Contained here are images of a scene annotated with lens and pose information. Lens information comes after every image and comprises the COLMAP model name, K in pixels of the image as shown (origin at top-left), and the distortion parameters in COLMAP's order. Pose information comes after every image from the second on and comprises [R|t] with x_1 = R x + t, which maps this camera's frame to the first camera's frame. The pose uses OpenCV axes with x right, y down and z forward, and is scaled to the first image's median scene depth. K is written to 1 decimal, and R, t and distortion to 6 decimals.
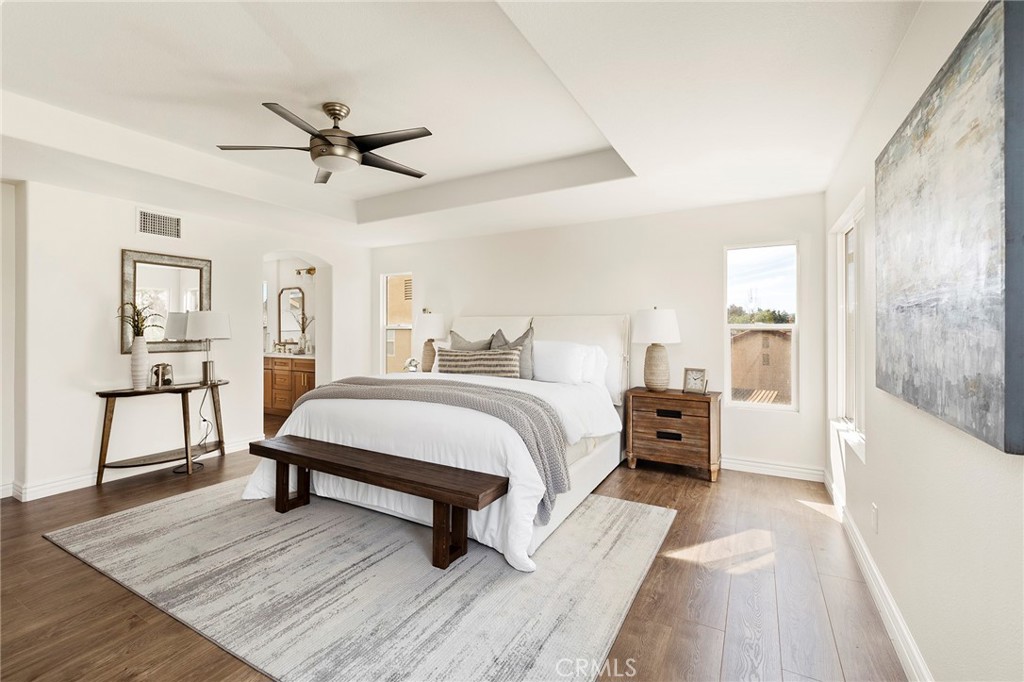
lens RADIAL K [[459.4, 0, 476.0], [0, 459.4, 320.6], [0, 0, 1]] dist [-0.003819, 0.001023]
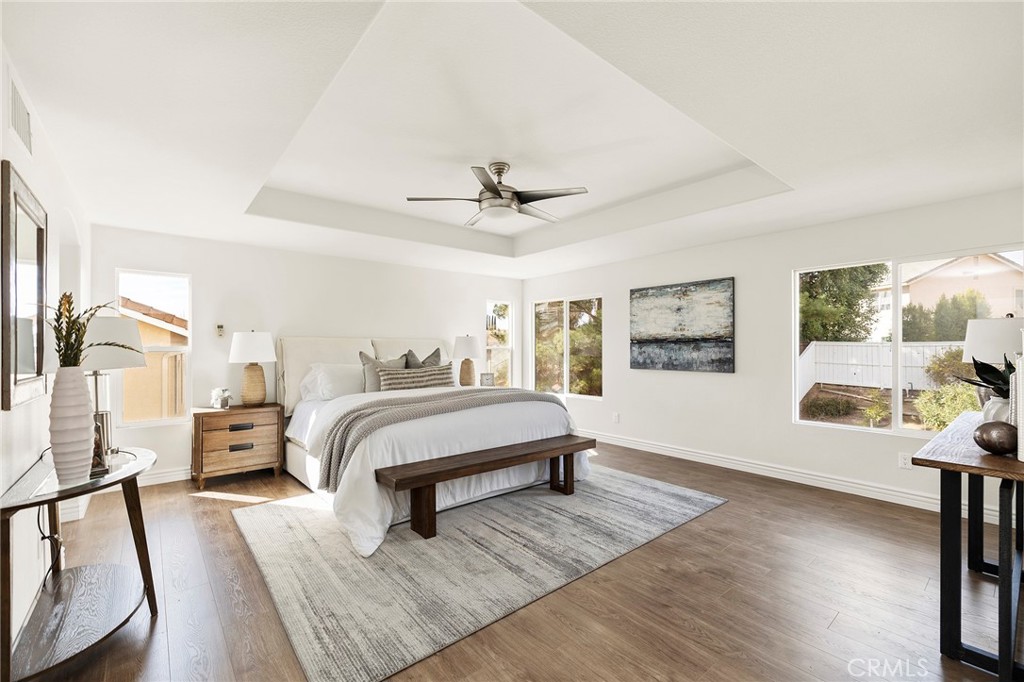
lens RADIAL K [[437.4, 0, 503.4], [0, 437.4, 344.4], [0, 0, 1]] dist [0.005281, 0.000117]
pose [[0.329646, 0.006961, 0.944079, -1.473631], [-0.012959, 0.999912, -0.002848, 0.008146], [-0.944016, -0.011295, 0.329708, 0.643903]]
